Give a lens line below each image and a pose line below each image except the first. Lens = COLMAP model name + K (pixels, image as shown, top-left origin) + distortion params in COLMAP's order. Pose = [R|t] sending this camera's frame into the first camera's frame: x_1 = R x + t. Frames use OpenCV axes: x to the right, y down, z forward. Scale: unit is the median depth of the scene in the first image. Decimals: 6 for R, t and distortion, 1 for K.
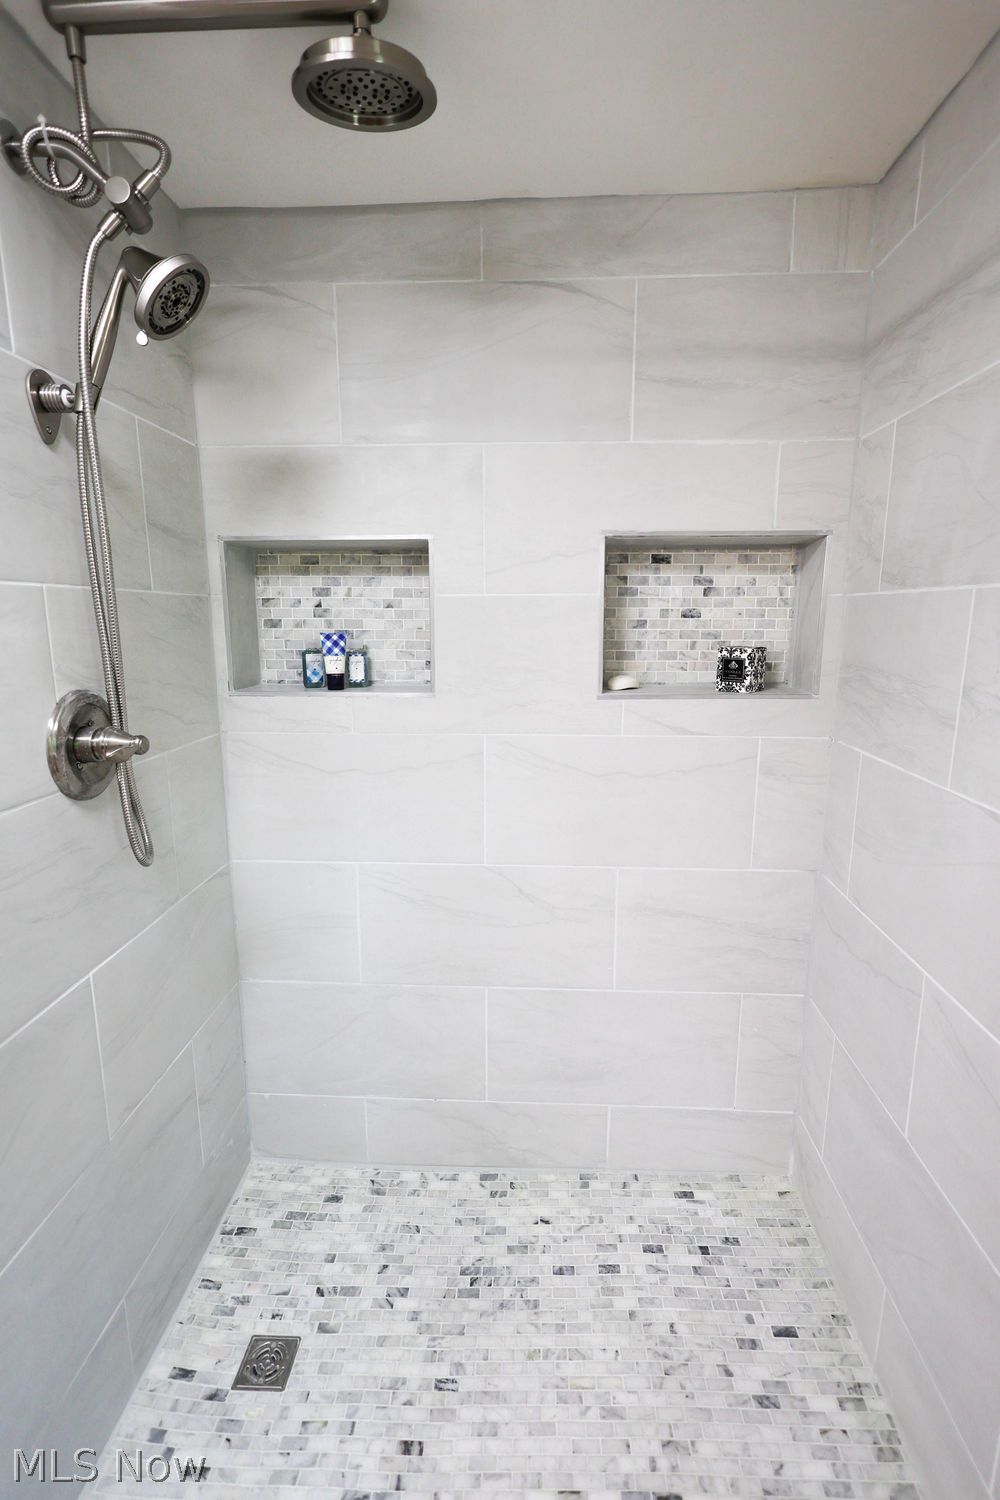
lens RADIAL K [[696.0, 0, 508.7], [0, 696.0, 743.7], [0, 0, 1]] dist [-0.000786, 0.001296]
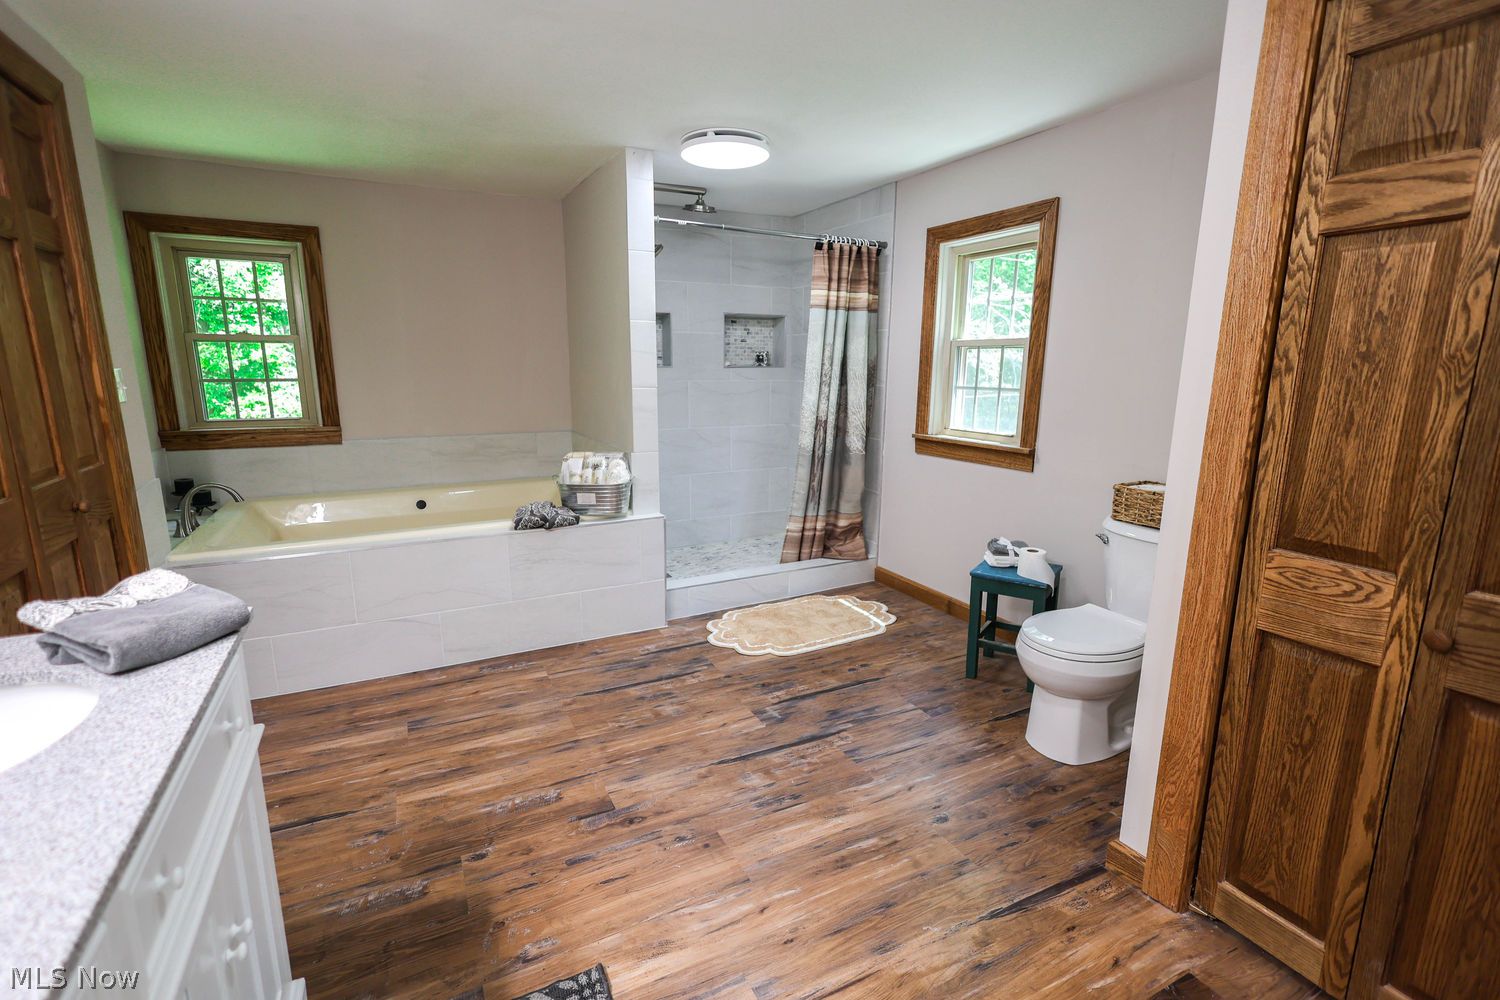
lens RADIAL K [[696.0, 0, 749.1], [0, 696.0, 500.5], [0, 0, 1]] dist [-0.000786, 0.001296]
pose [[0.864999, -0.093365, 0.493011, -1.264274], [0.087915, 0.995538, 0.034283, 0.396947], [-0.494012, 0.013689, 0.869348, -1.599870]]
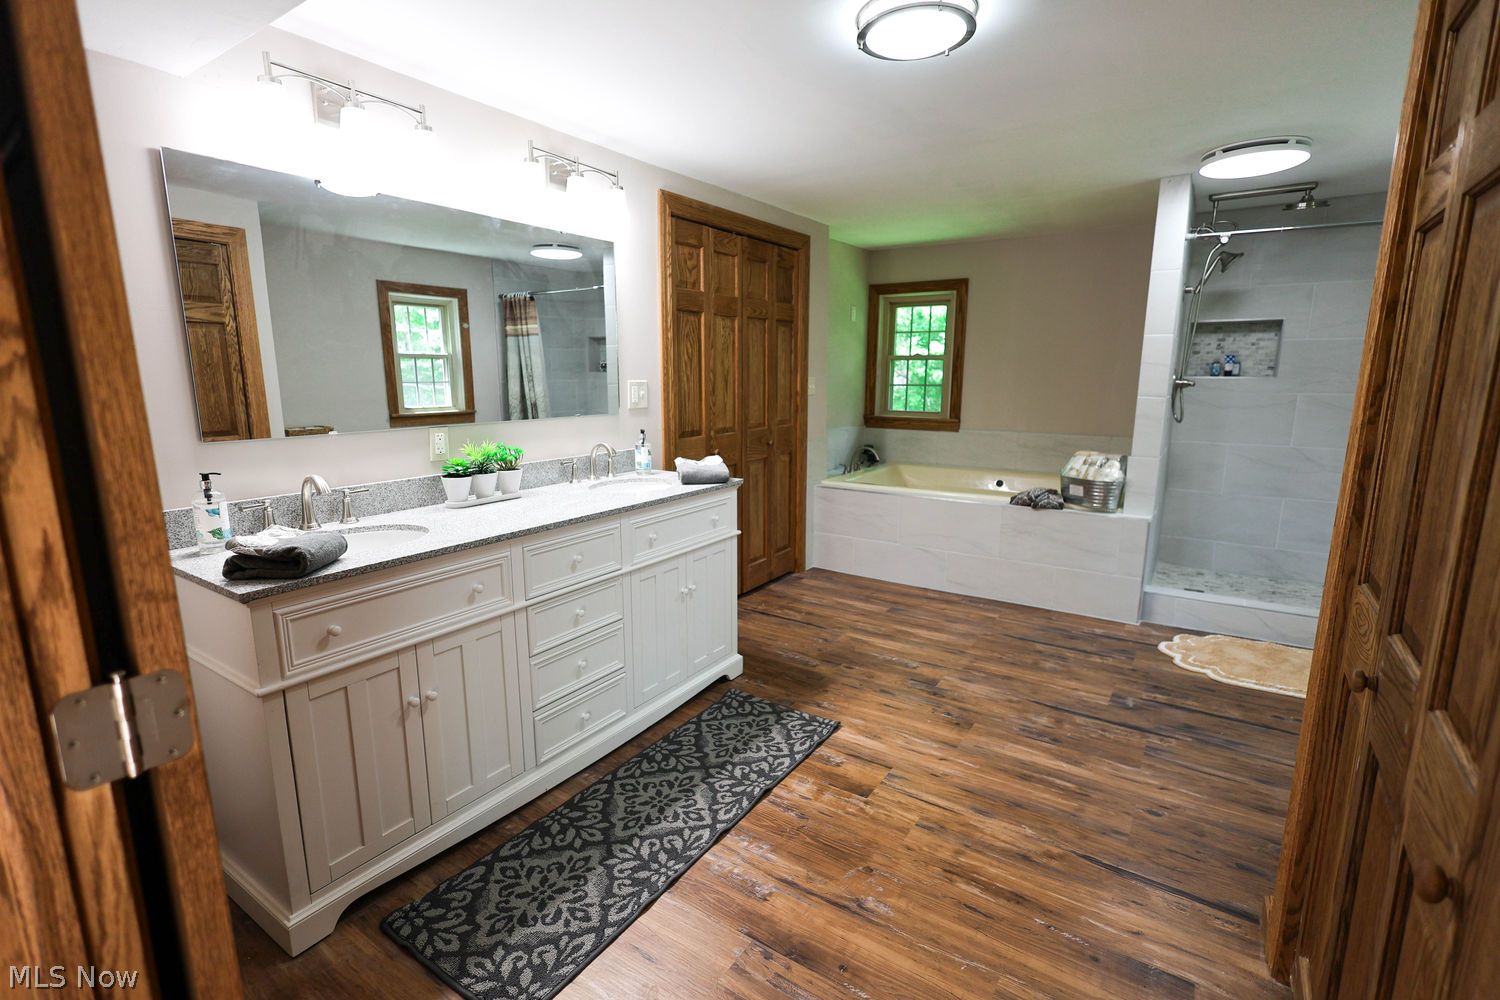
lens RADIAL K [[696.0, 0, 739.7], [0, 696.0, 499.4], [0, 0, 1]] dist [-0.000786, 0.001296]
pose [[0.855276, 0.095610, -0.509276, -0.444647], [-0.096892, 0.995004, 0.024079, 0.503853], [0.509034, 0.028751, 0.860266, -2.212397]]
